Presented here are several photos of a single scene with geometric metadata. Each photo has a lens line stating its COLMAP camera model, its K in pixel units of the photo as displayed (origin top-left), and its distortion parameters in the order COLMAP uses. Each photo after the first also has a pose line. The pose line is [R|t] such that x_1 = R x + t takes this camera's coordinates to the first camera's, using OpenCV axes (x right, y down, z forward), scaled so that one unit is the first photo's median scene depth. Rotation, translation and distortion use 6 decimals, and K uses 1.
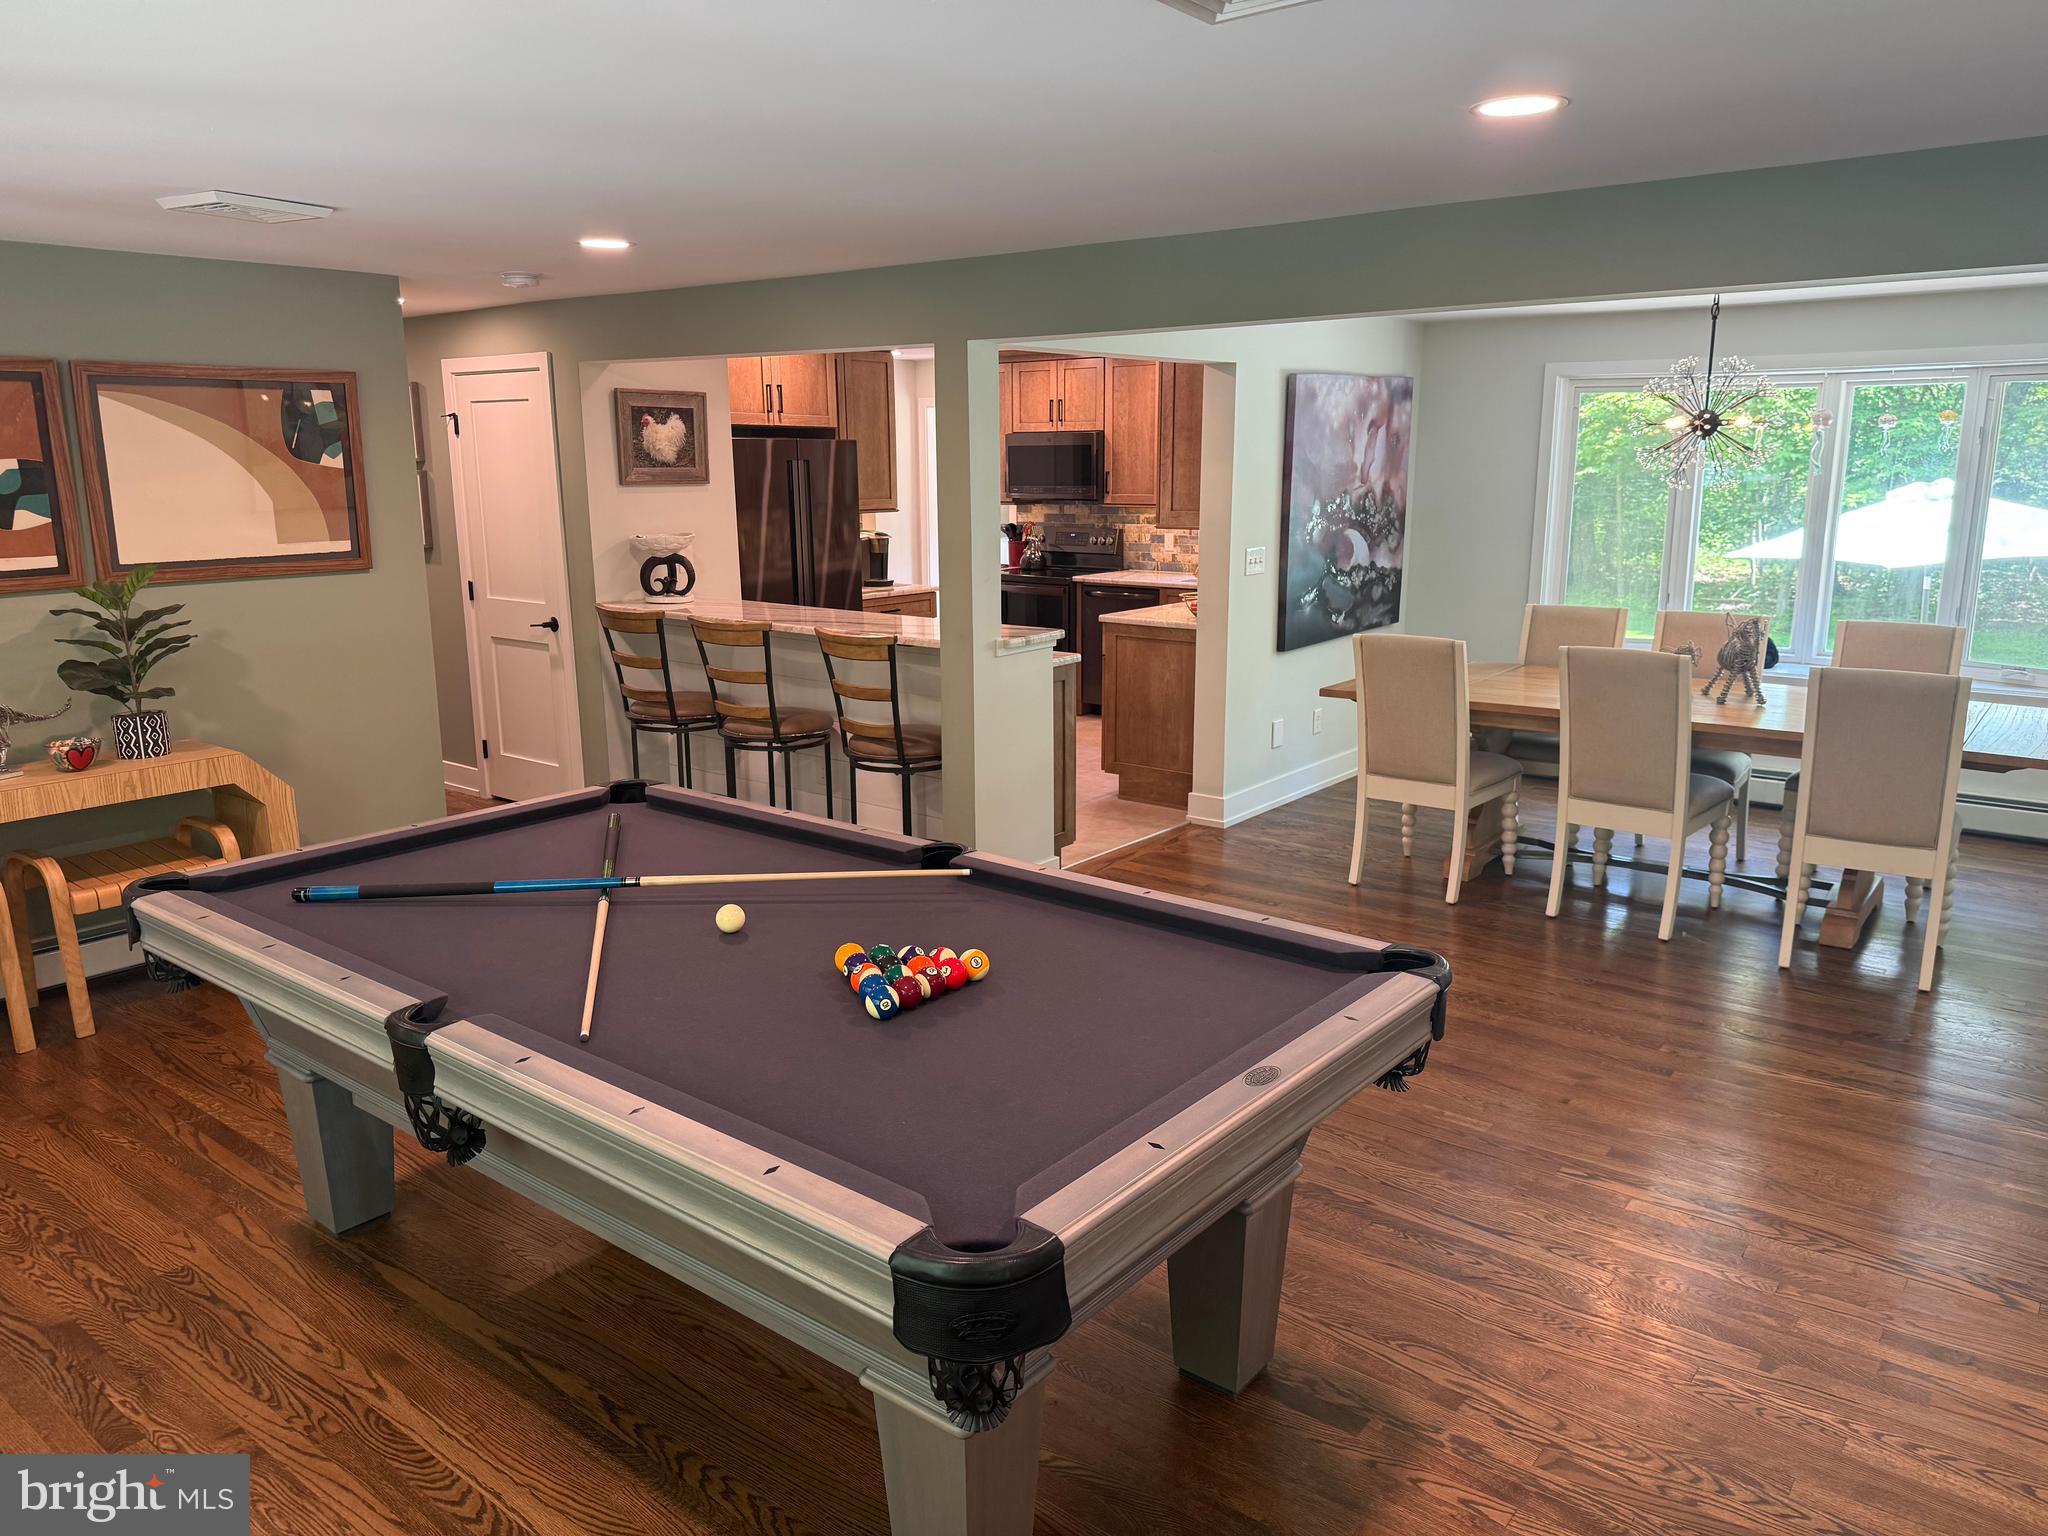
lens RADIAL K [[1429.7, 0, 1035.0], [0, 1429.7, 780.0], [0, 0, 1]] dist [0.065068, -0.076812]
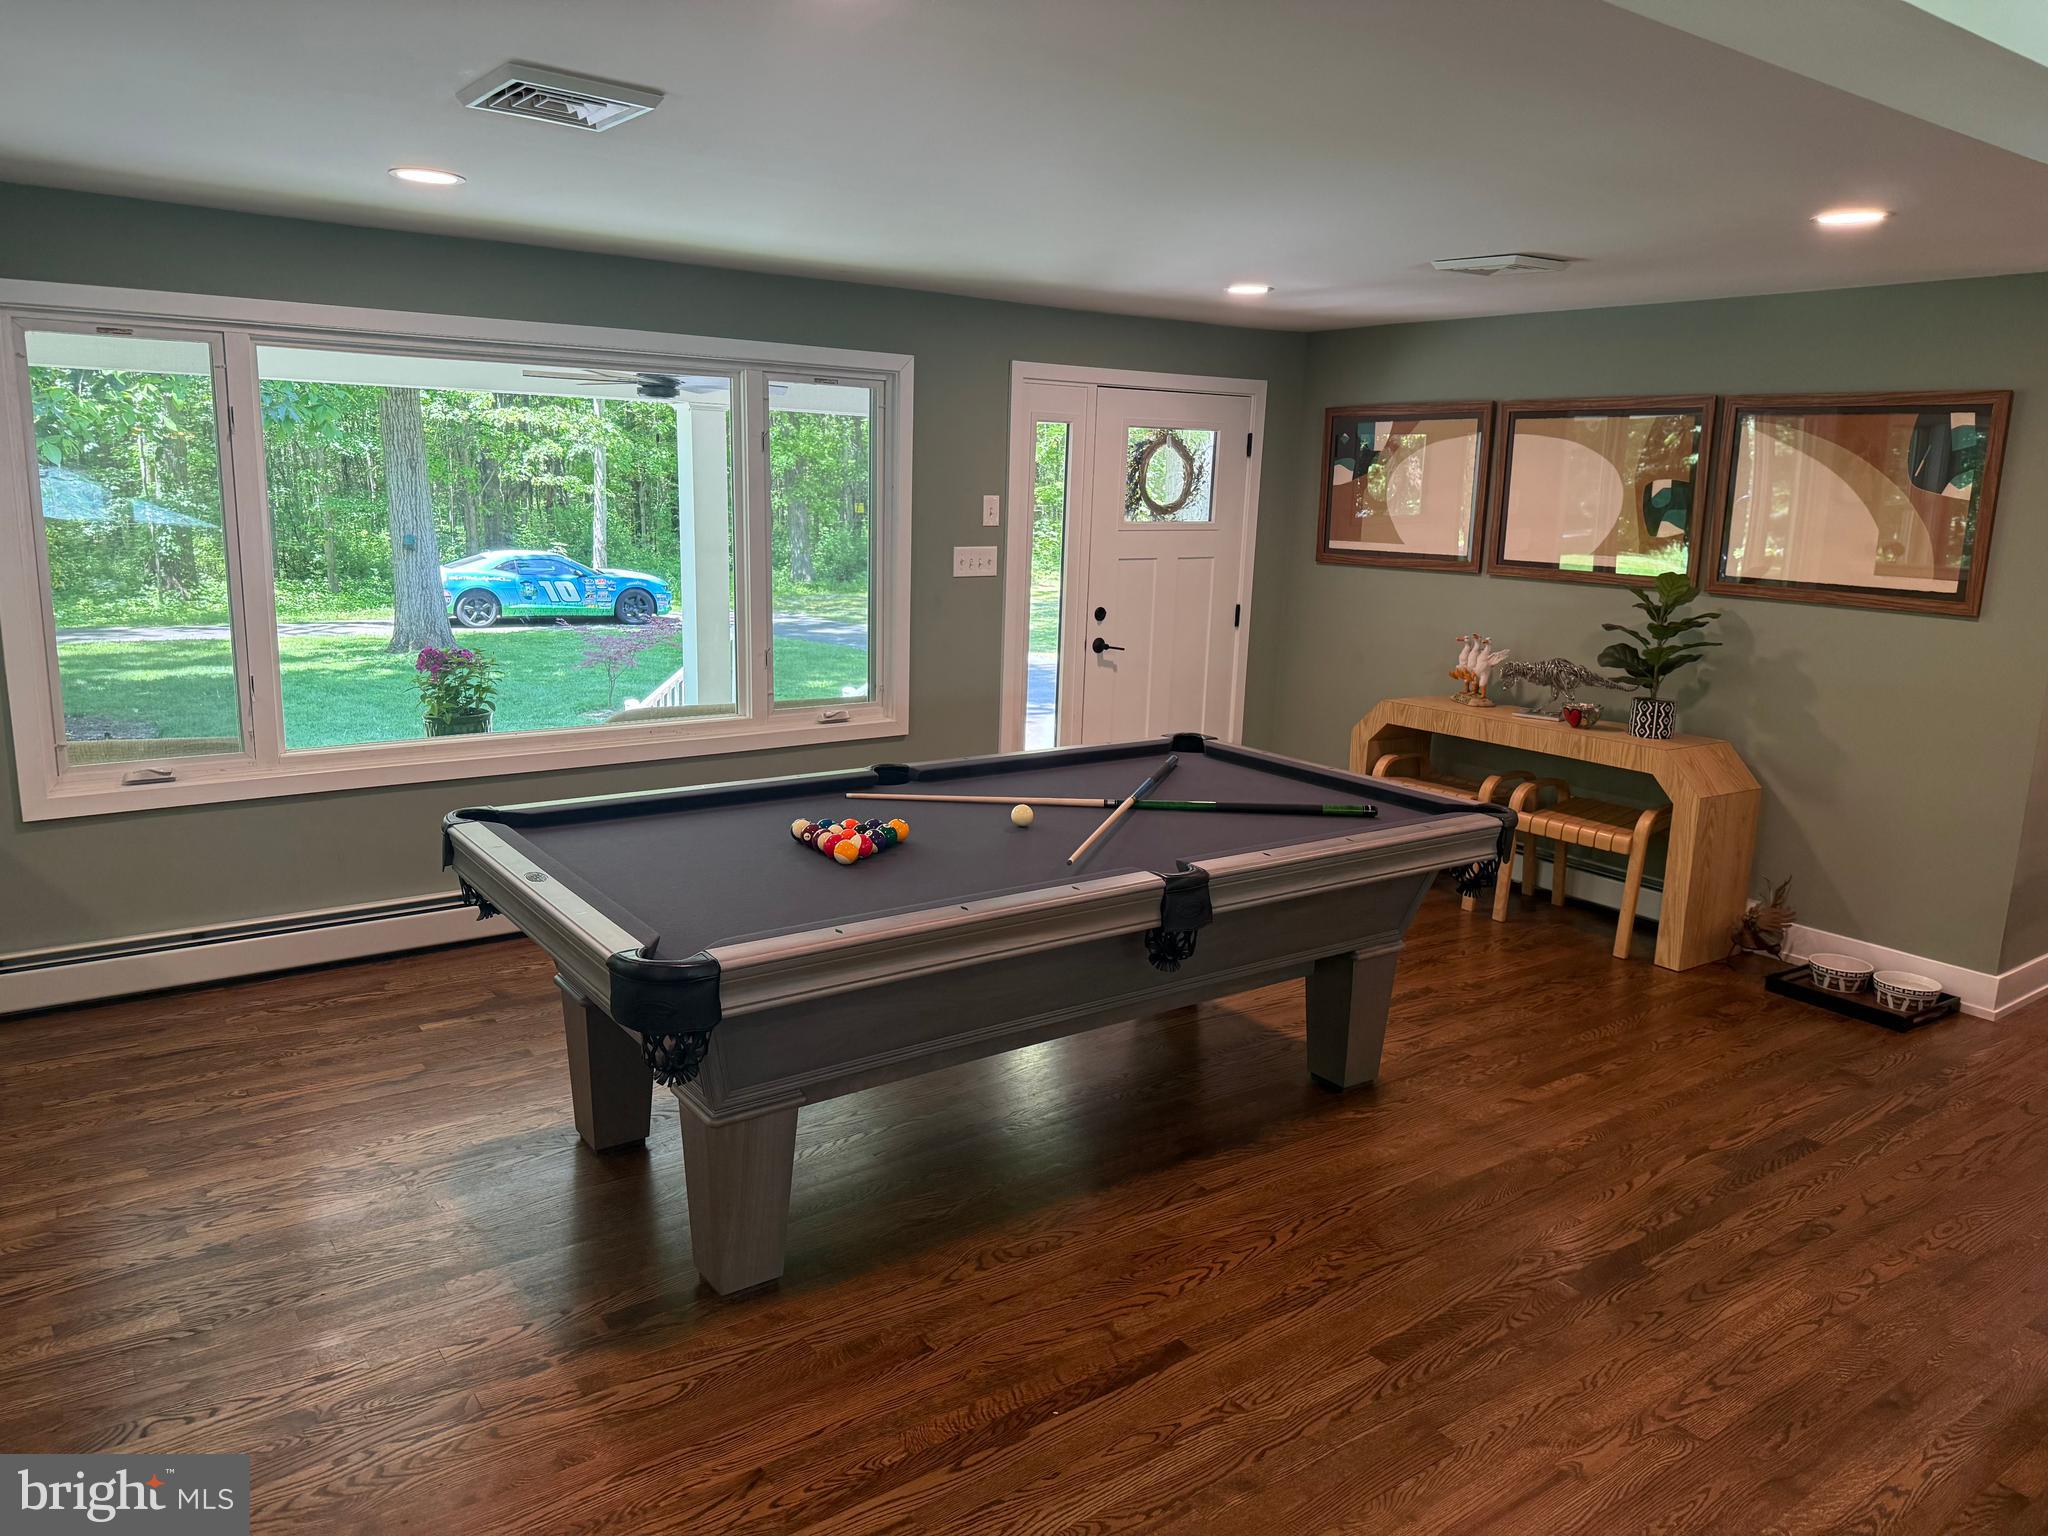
lens RADIAL K [[1429.7, 0, 1023.0], [0, 1429.7, 781.9], [0, 0, 1]] dist [0.065068, -0.076812]
pose [[-0.271539, 0.200401, -0.941332, 0.611671], [-0.244774, 0.931539, 0.268925, -0.170769], [0.930781, 0.303437, -0.203896, 0.782310]]
